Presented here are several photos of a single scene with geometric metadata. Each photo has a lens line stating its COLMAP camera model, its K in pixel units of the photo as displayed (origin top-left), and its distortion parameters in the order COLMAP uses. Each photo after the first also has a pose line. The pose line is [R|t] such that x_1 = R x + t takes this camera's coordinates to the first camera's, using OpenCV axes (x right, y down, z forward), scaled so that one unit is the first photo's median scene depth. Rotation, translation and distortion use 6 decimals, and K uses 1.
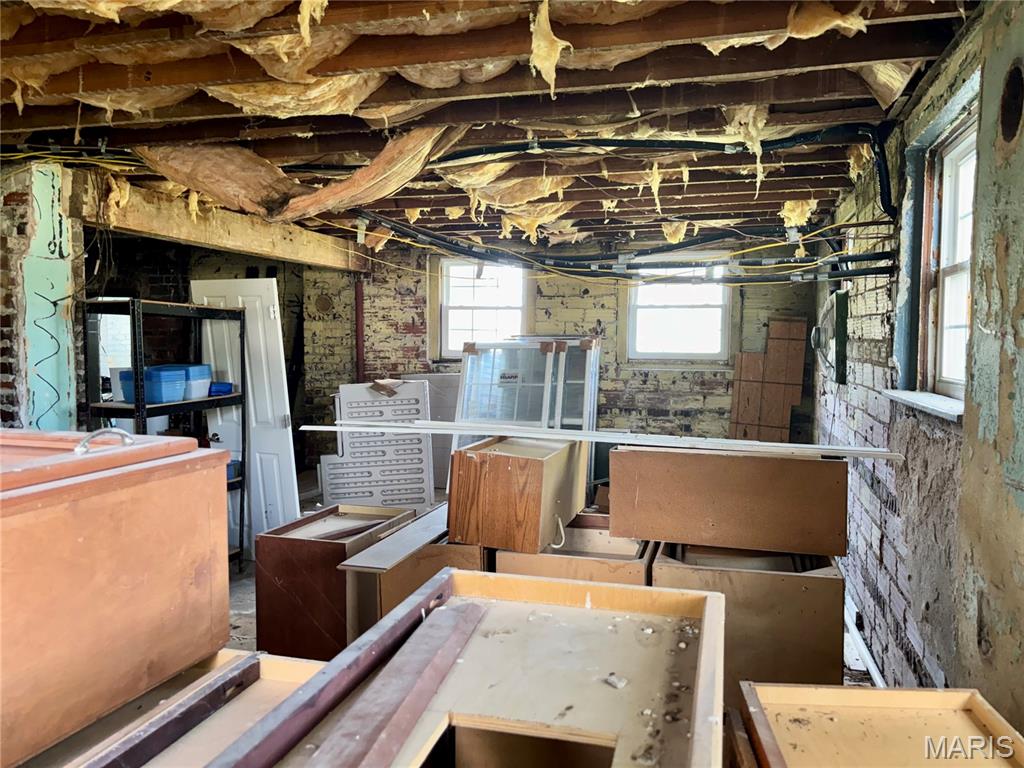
lens RADIAL K [[771.5, 0, 514.4], [0, 771.5, 384.7], [0, 0, 1]] dist [0.028385, -0.007608]
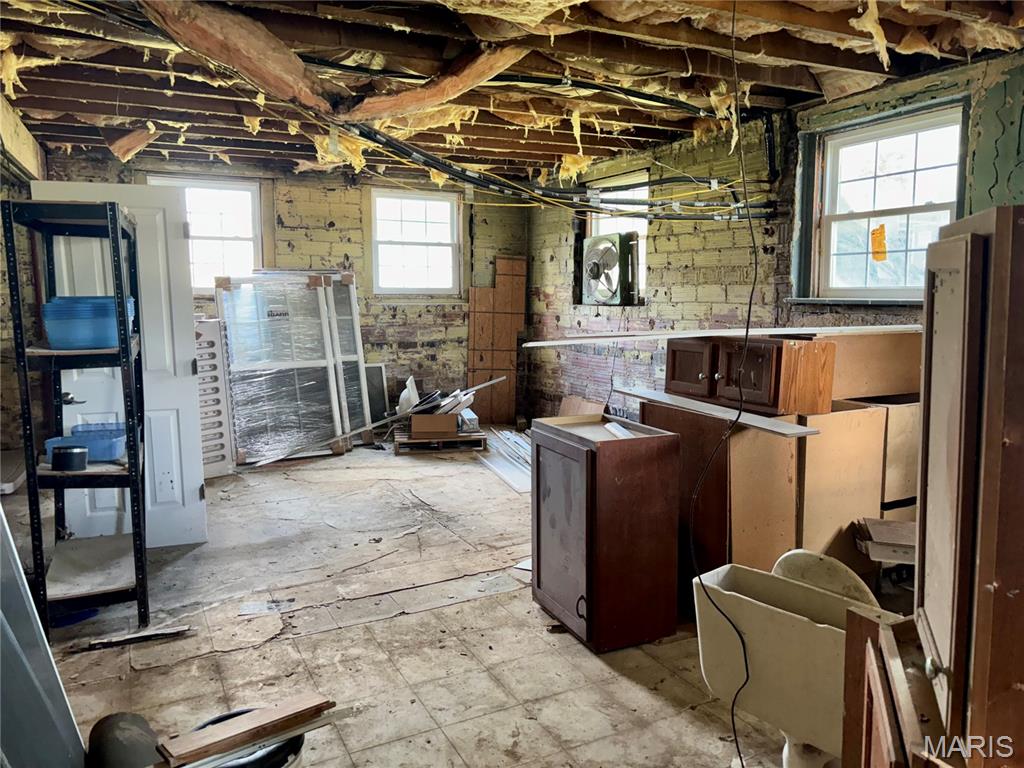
lens RADIAL K [[771.5, 0, 530.7], [0, 771.5, 379.6], [0, 0, 1]] dist [0.028385, -0.007608]
pose [[0.748386, -0.084939, 0.657803, -0.385987], [0.046120, 0.996030, 0.076141, 0.010817], [-0.661658, -0.026645, 0.749332, 0.105504]]
